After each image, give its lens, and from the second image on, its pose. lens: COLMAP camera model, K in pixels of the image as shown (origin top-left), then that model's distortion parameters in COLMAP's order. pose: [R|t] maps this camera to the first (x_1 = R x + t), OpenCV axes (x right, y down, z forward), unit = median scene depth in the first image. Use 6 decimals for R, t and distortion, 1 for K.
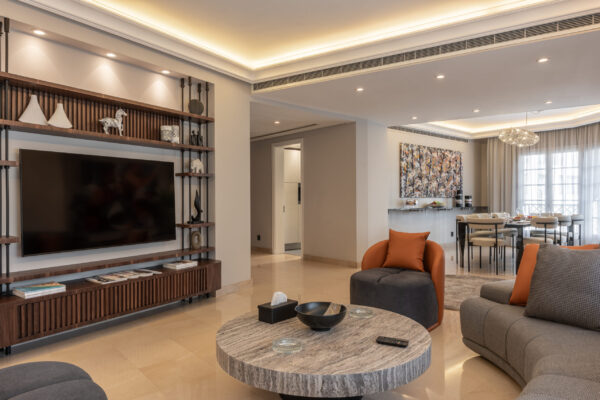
lens RADIAL K [[397.9, 0, 300.0], [0, 397.9, 200.0], [0, 0, 1]] dist [-0.009614, 0.000784]
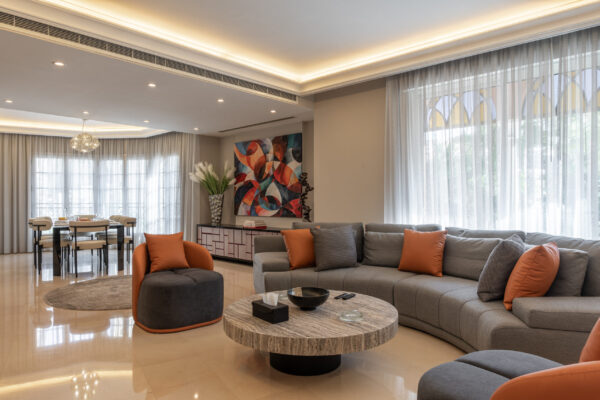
lens RADIAL K [[397.9, 0, 300.0], [0, 397.9, 200.0], [0, 0, 1]] dist [-0.009614, 0.000784]
pose [[0.159428, 0.006696, 0.987187, -0.331036], [0.003202, 0.999968, -0.007300, 0.001157], [-0.987204, 0.004324, 0.159402, 0.241257]]
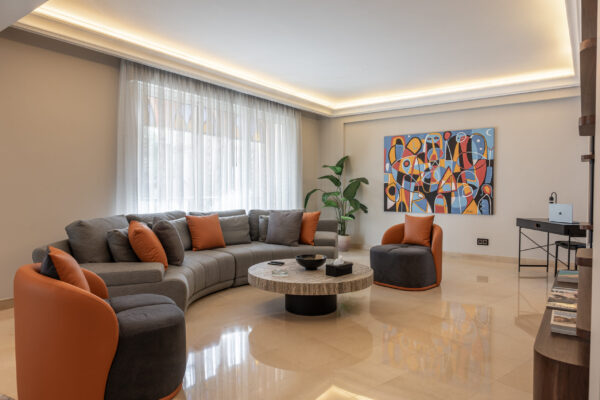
lens RADIAL K [[397.9, 0, 300.0], [0, 397.9, 200.0], [0, 0, 1]] dist [-0.009614, 0.000784]
pose [[-0.998977, 0.003385, 0.045091, 0.005477], [0.004599, 0.999629, 0.026859, -0.002338], [-0.044984, 0.027039, -0.998622, 0.766723]]
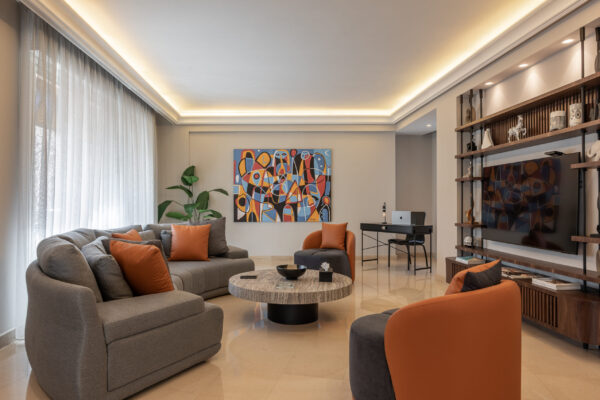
lens RADIAL K [[407.3, 0, 279.4], [0, 407.3, 197.8], [0, 0, 1]] dist [-0.006125, -0.000102]
pose [[-0.820464, 0.001923, -0.571695, 0.312598], [0.004645, 0.999984, -0.003302, -0.004015], [0.571680, -0.005364, -0.820459, 0.691340]]
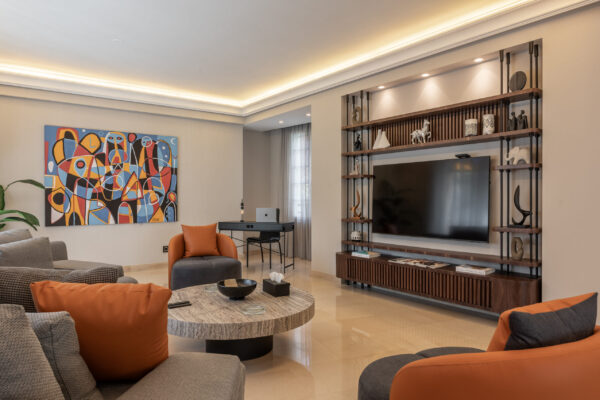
lens RADIAL K [[397.9, 0, 300.0], [0, 397.9, 200.0], [0, 0, 1]] dist [-0.009614, 0.000784]
pose [[-0.317402, 0.011643, -0.948220, 0.350832], [0.000691, 0.999927, 0.012046, -0.003410], [0.948291, 0.003169, -0.317387, 0.465086]]
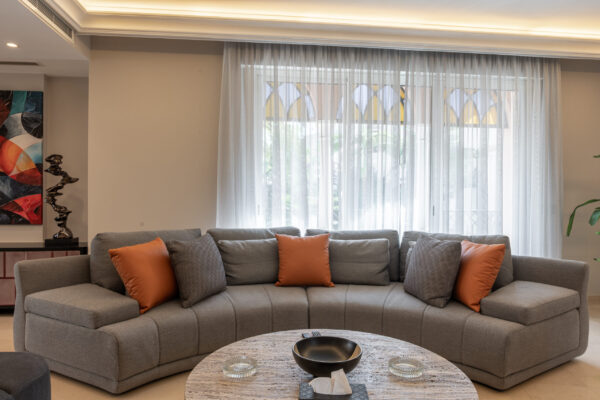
lens RADIAL K [[397.9, 0, 300.0], [0, 397.9, 200.0], [0, 0, 1]] dist [-0.009614, 0.000784]
pose [[-0.635799, -0.000959, 0.771854, -0.141365], [-0.000968, 0.999999, 0.000445, -0.001255], [-0.771854, -0.000464, -0.635799, 0.438130]]
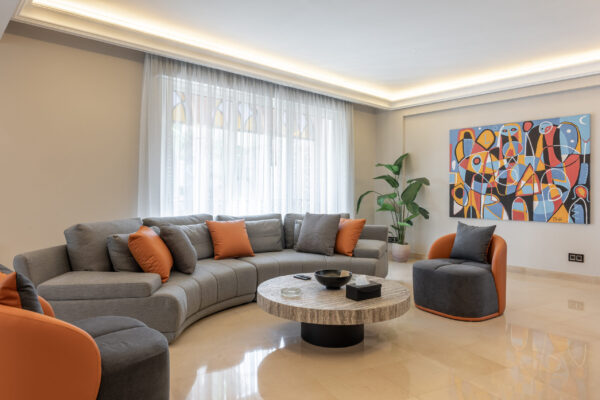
lens RADIAL K [[404.7, 0, 300.5], [0, 404.7, 190.0], [0, 0, 1]] dist [-0.007572, 0.000061]
pose [[-0.971656, 0.001659, 0.236394, -0.048853], [0.001256, 0.999997, -0.001857, -0.002648], [-0.236396, -0.001508, -0.971656, 0.687842]]
